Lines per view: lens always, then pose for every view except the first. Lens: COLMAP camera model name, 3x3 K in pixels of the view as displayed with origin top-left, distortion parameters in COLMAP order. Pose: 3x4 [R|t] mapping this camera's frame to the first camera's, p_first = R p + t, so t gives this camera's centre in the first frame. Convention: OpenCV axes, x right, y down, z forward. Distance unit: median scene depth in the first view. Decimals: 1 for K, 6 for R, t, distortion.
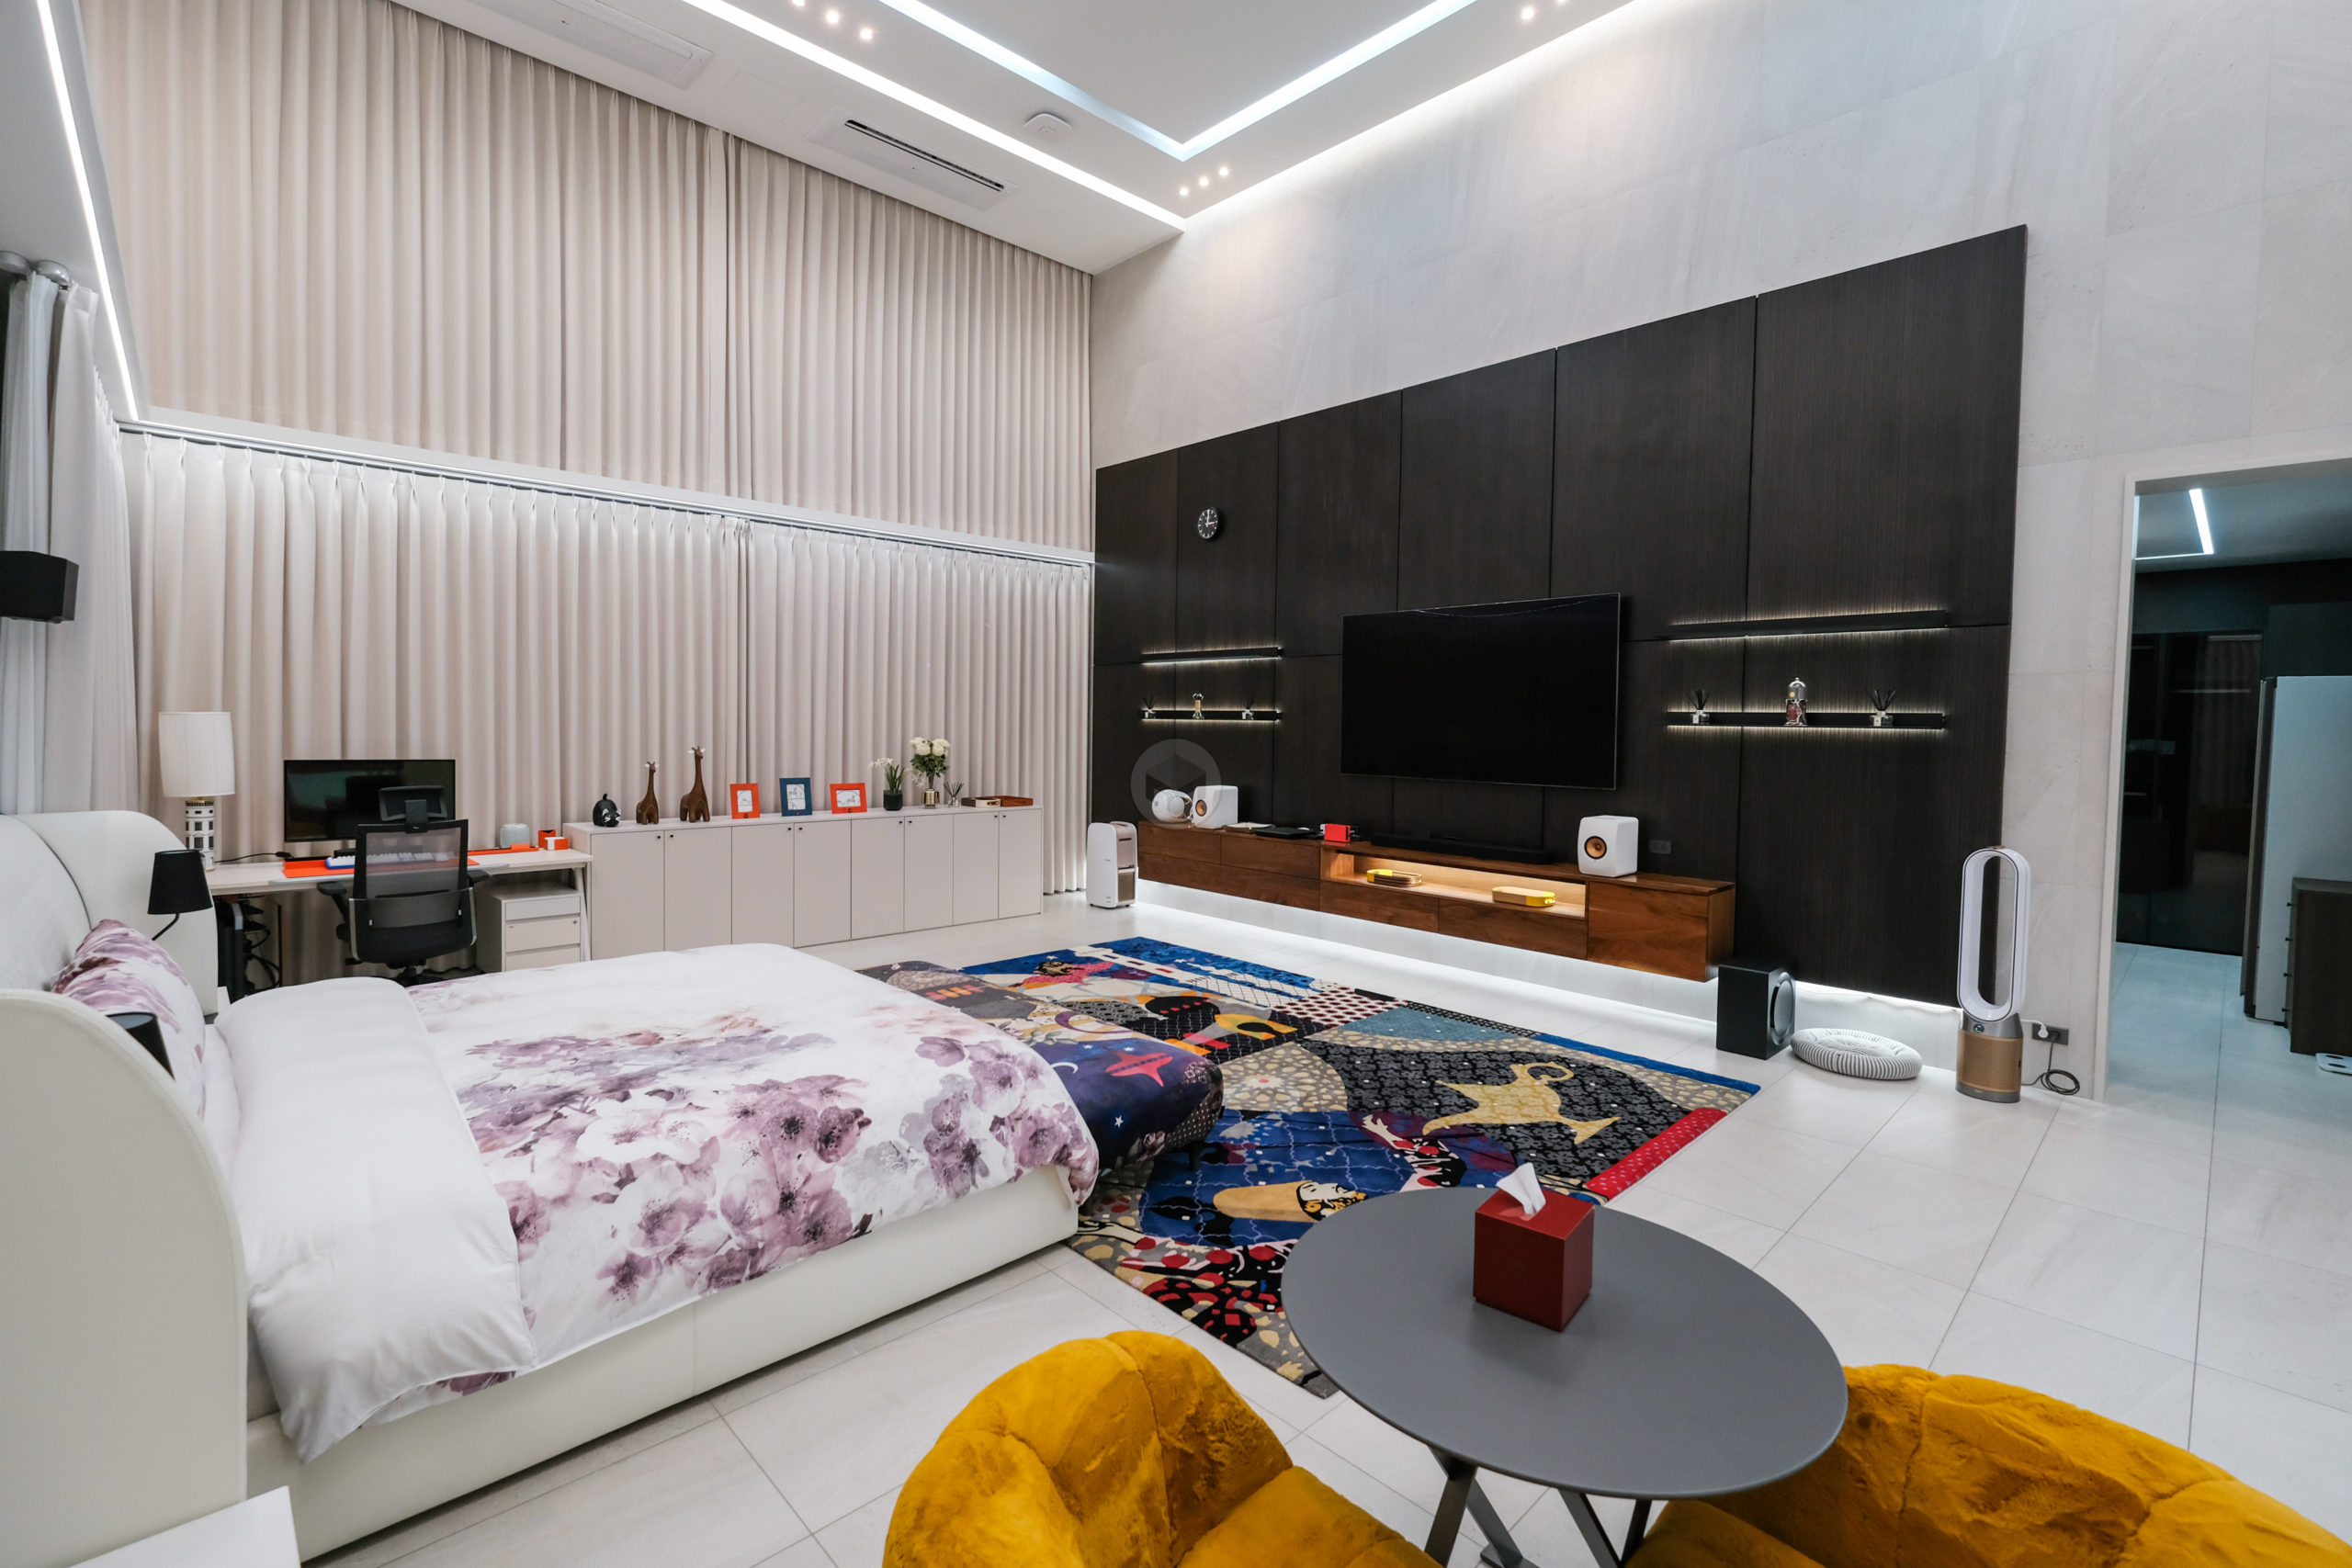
lens RADIAL K [[1027.9, 0, 1098.7], [0, 1027.9, 751.5], [0, 0, 1]] dist [-0.000845, 0.000023]
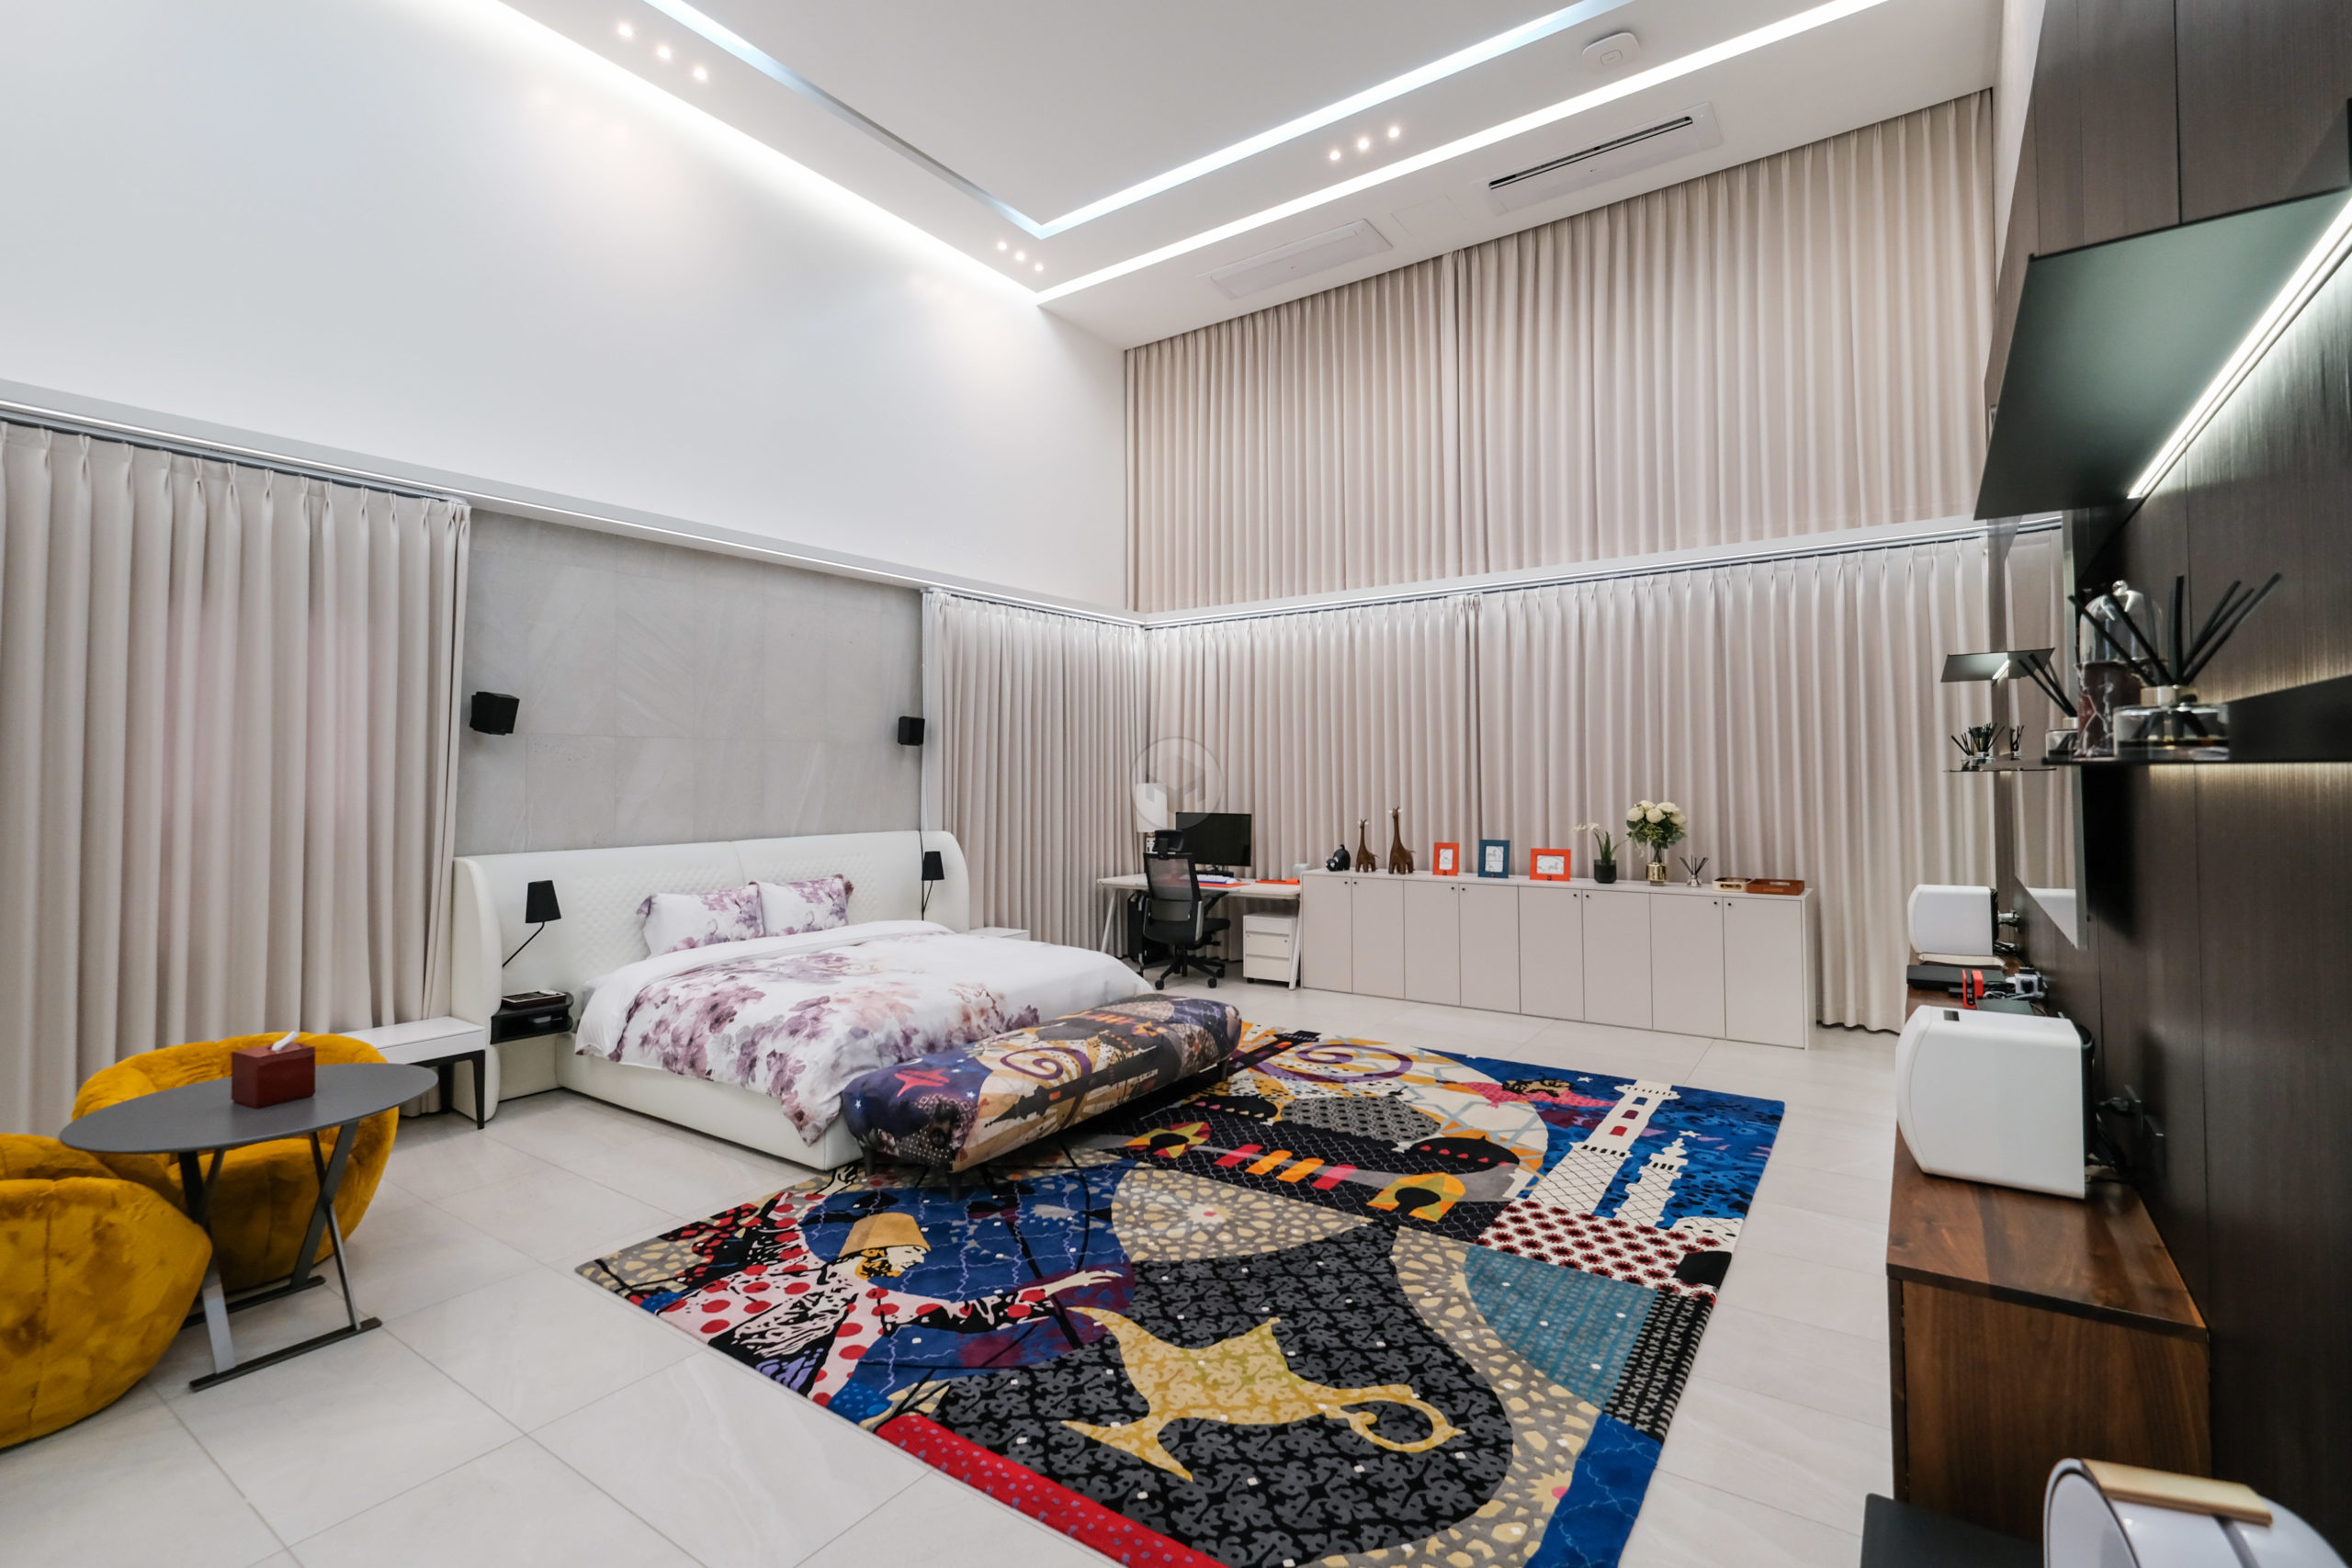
lens RADIAL K [[1027.9, 0, 1240.9], [0, 1027.9, 753.9], [0, 0, 1]] dist [-0.000845, 0.000023]
pose [[0.262719, -0.040650, -0.964016, 0.820195], [-0.018168, 0.998727, -0.047065, -0.008765], [0.964701, 0.029879, 0.261646, 0.667560]]
